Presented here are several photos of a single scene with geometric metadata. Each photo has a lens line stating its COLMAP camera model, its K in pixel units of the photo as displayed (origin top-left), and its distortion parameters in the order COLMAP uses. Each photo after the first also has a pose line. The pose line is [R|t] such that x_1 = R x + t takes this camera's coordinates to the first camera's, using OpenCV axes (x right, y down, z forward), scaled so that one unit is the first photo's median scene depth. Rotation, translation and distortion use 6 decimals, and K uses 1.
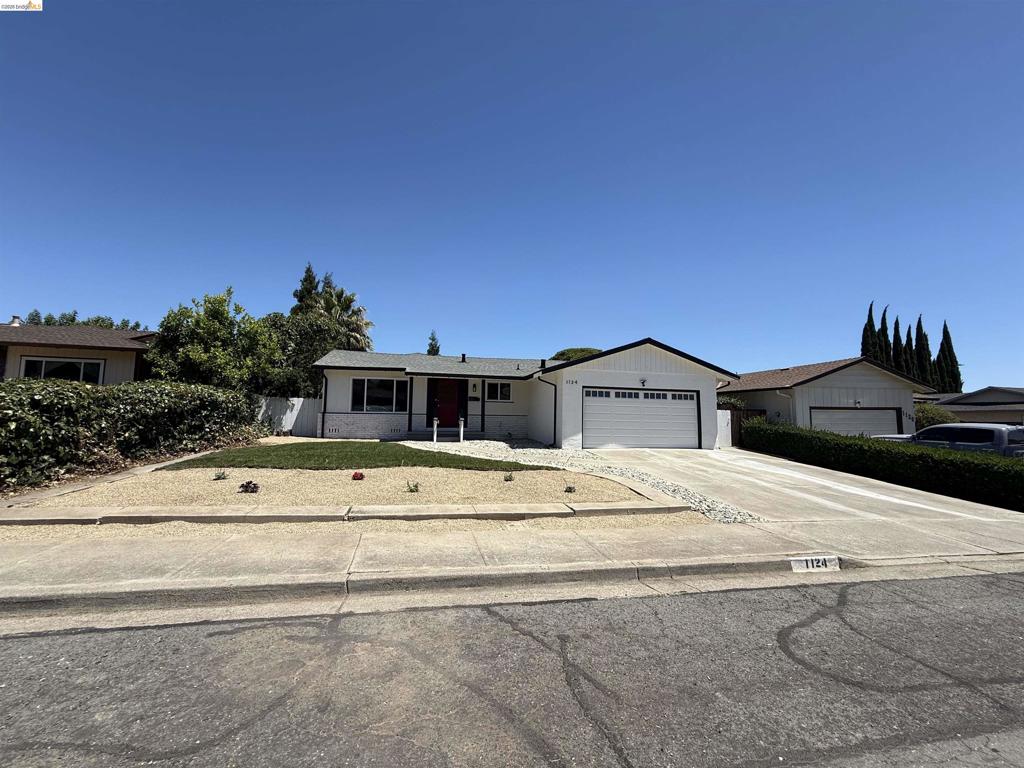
lens RADIAL K [[408.0, 0, 511.1], [0, 408.0, 375.2], [0, 0, 1]] dist [-0.001824, -0.000279]
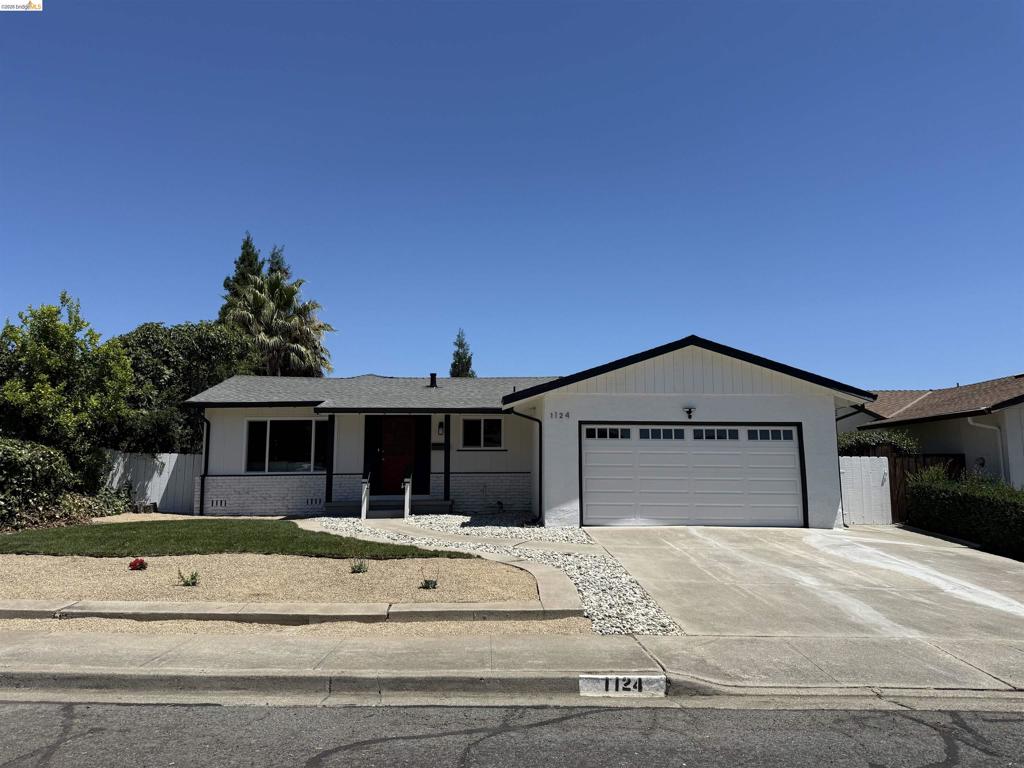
lens RADIAL K [[741.3, 0, 517.9], [0, 741.3, 376.2], [0, 0, 1]] dist [0.043731, -0.052573]
pose [[0.983131, -0.043225, -0.177722, 0.261674], [0.037204, 0.998620, -0.037074, -0.002651], [0.179079, 0.029837, 0.983382, -0.082778]]
